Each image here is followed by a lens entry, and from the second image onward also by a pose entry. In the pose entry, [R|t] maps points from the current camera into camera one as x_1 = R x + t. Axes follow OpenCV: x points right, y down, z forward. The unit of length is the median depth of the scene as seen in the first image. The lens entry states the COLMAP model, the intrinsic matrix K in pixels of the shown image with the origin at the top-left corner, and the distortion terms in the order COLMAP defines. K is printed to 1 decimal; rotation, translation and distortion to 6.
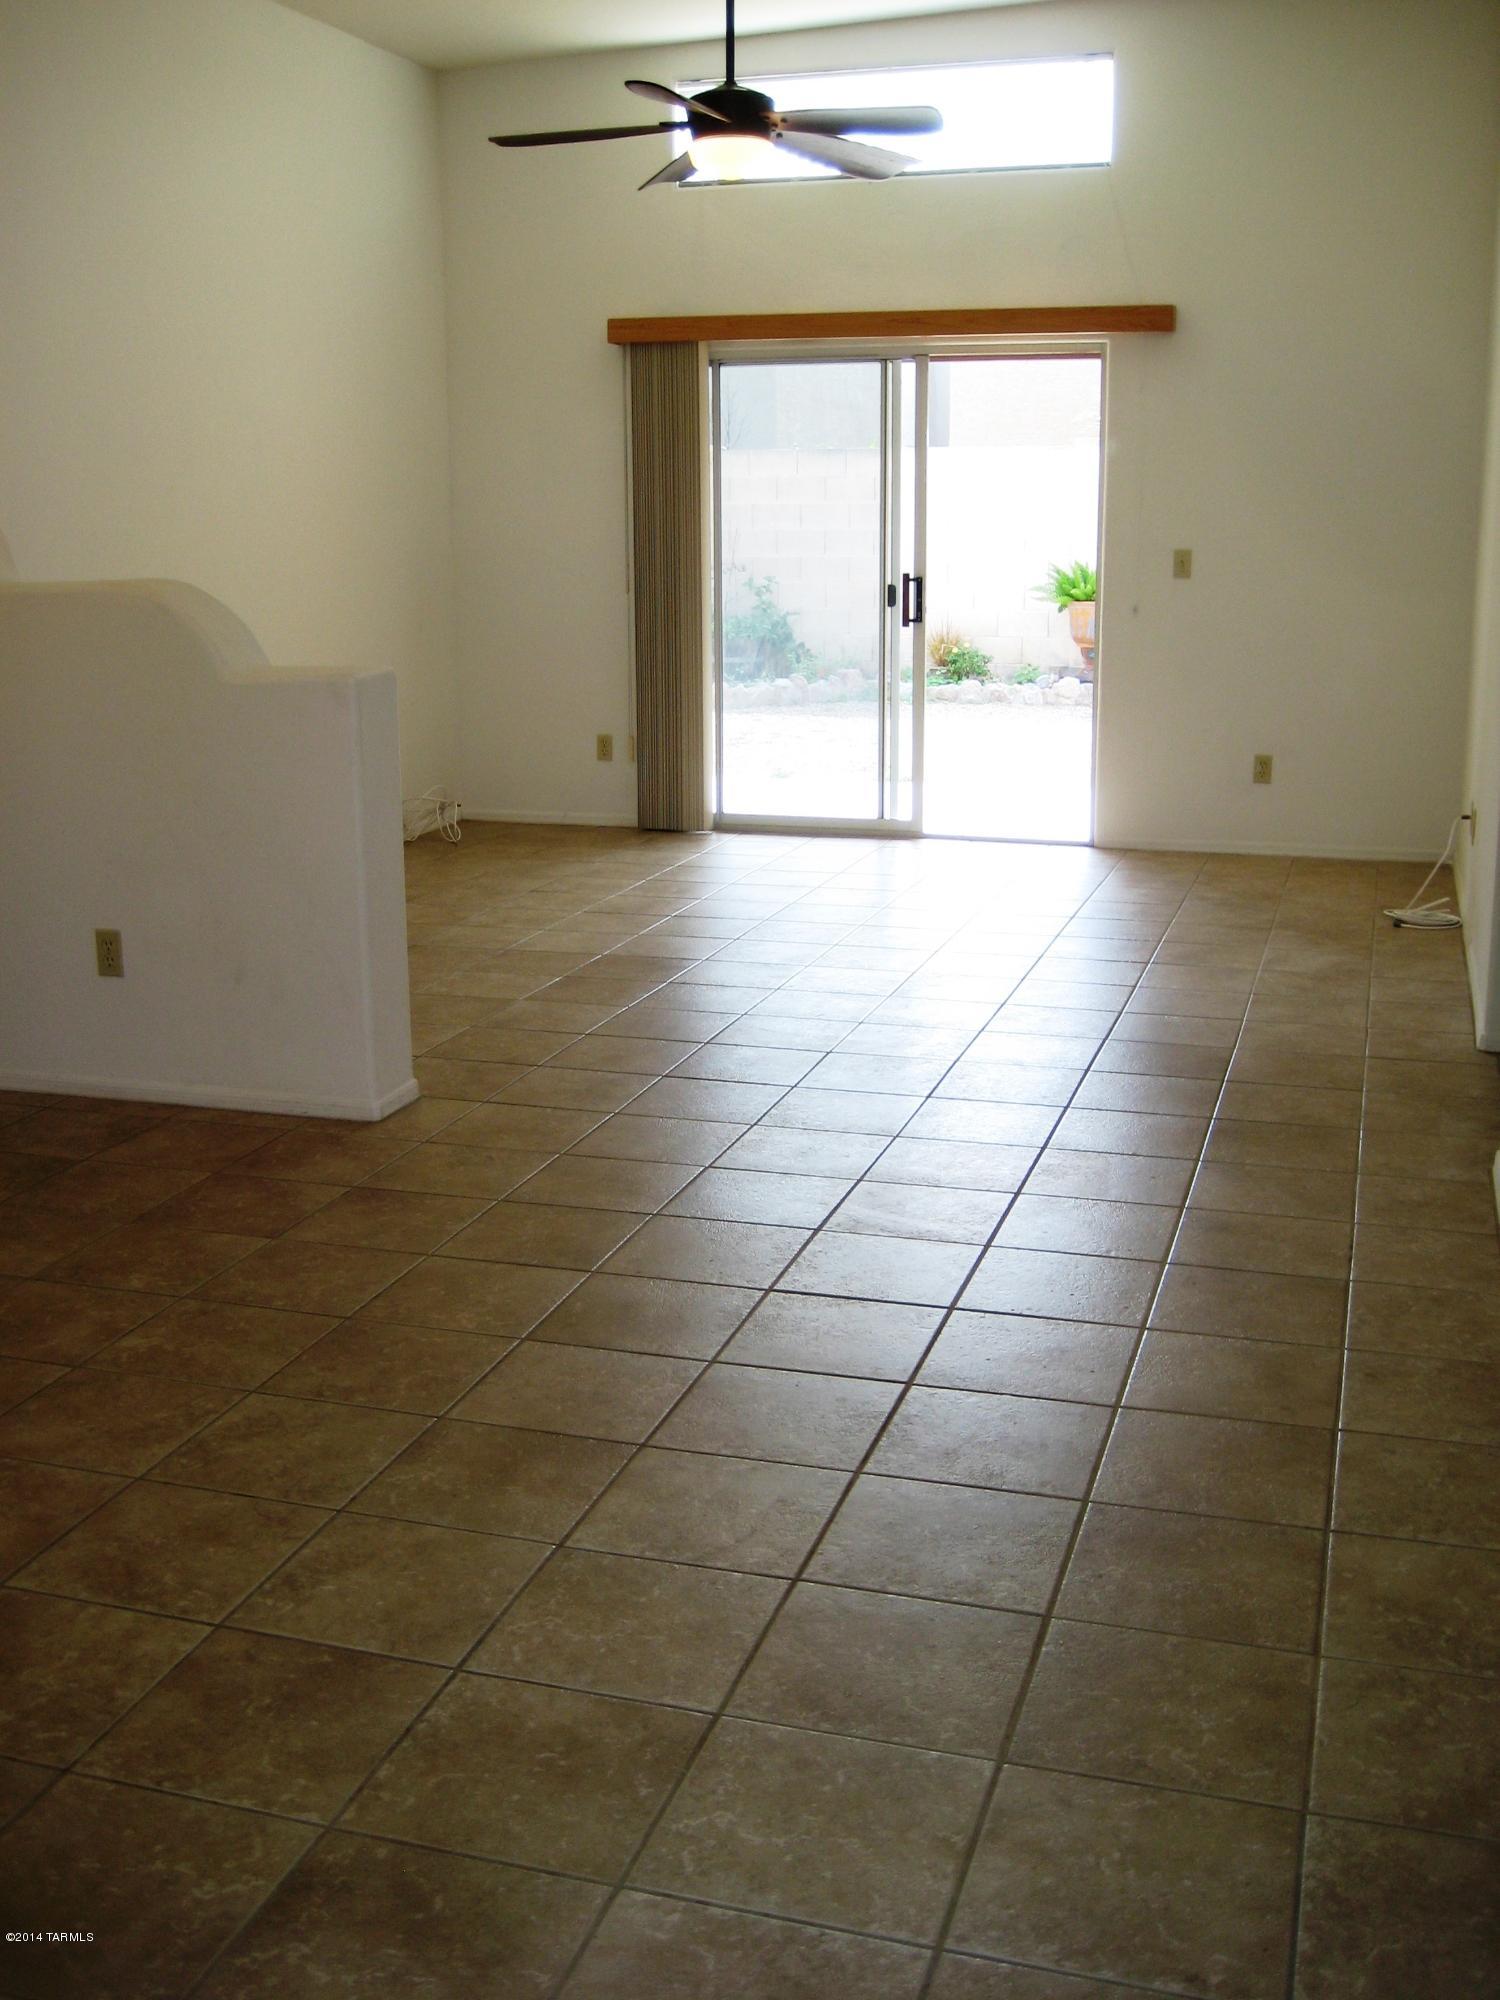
lens RADIAL K [[2102.0, 0, 724.0], [0, 2102.0, 1006.4], [0, 0, 1]] dist [-0.156071, 0.209191]
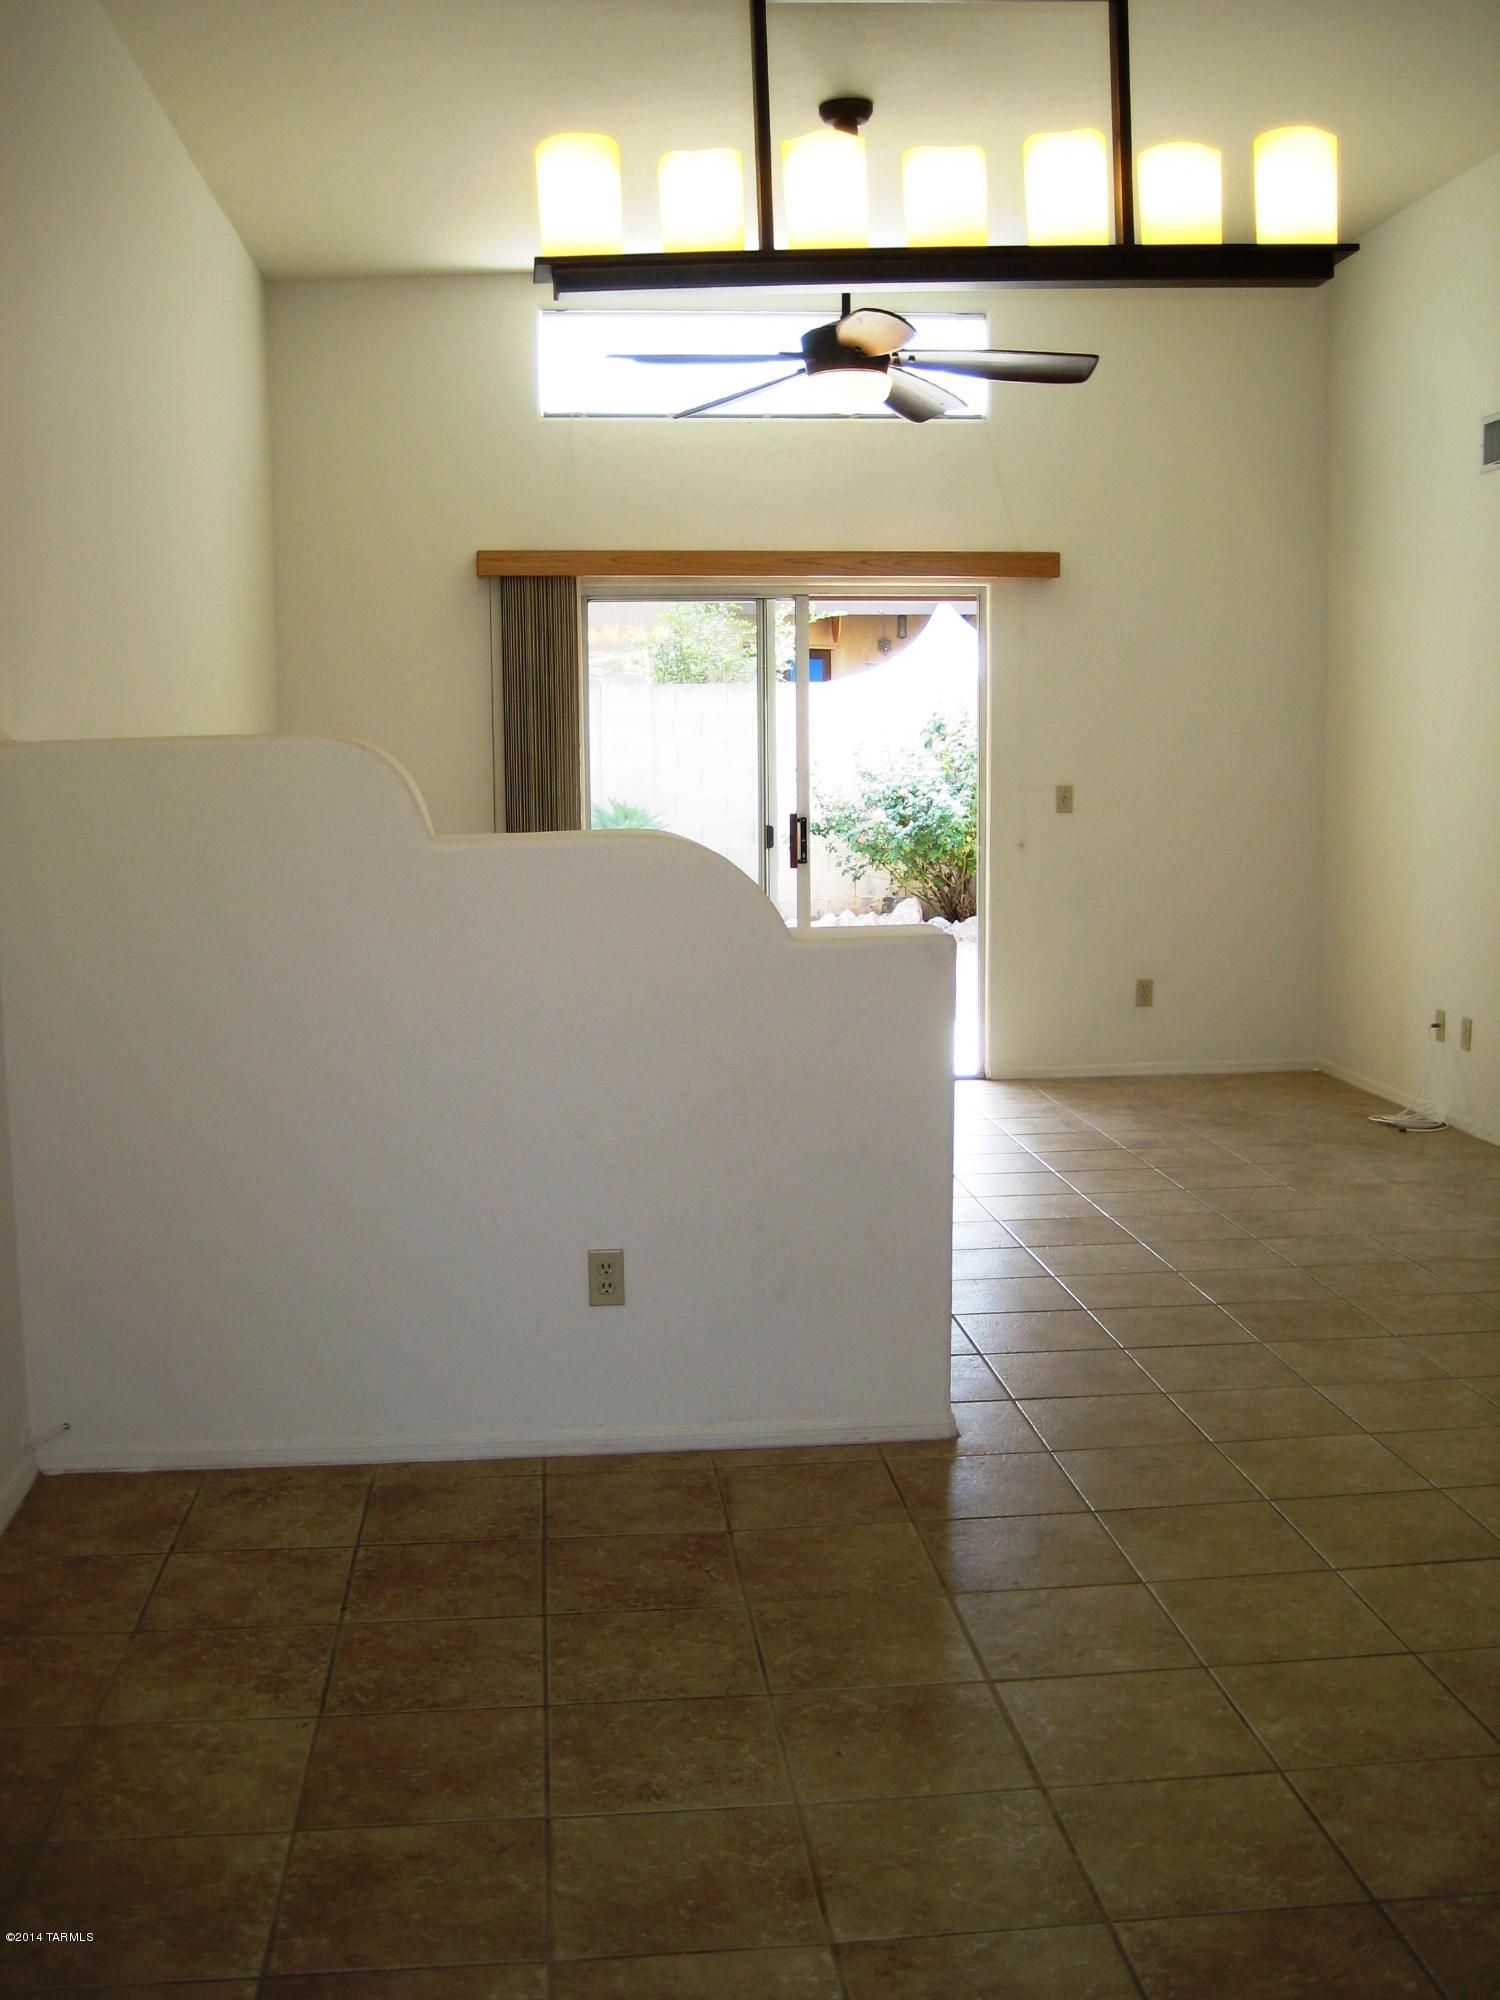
lens RADIAL K [[2102.0, 0, 724.0], [0, 2102.0, 1006.4], [0, 0, 1]] dist [-0.156071, 0.209191]
pose [[0.922879, -0.050837, 0.381720, -0.337004], [0.093111, 0.991294, -0.093093, -0.030235], [-0.373664, 0.121456, 0.919578, 0.120472]]
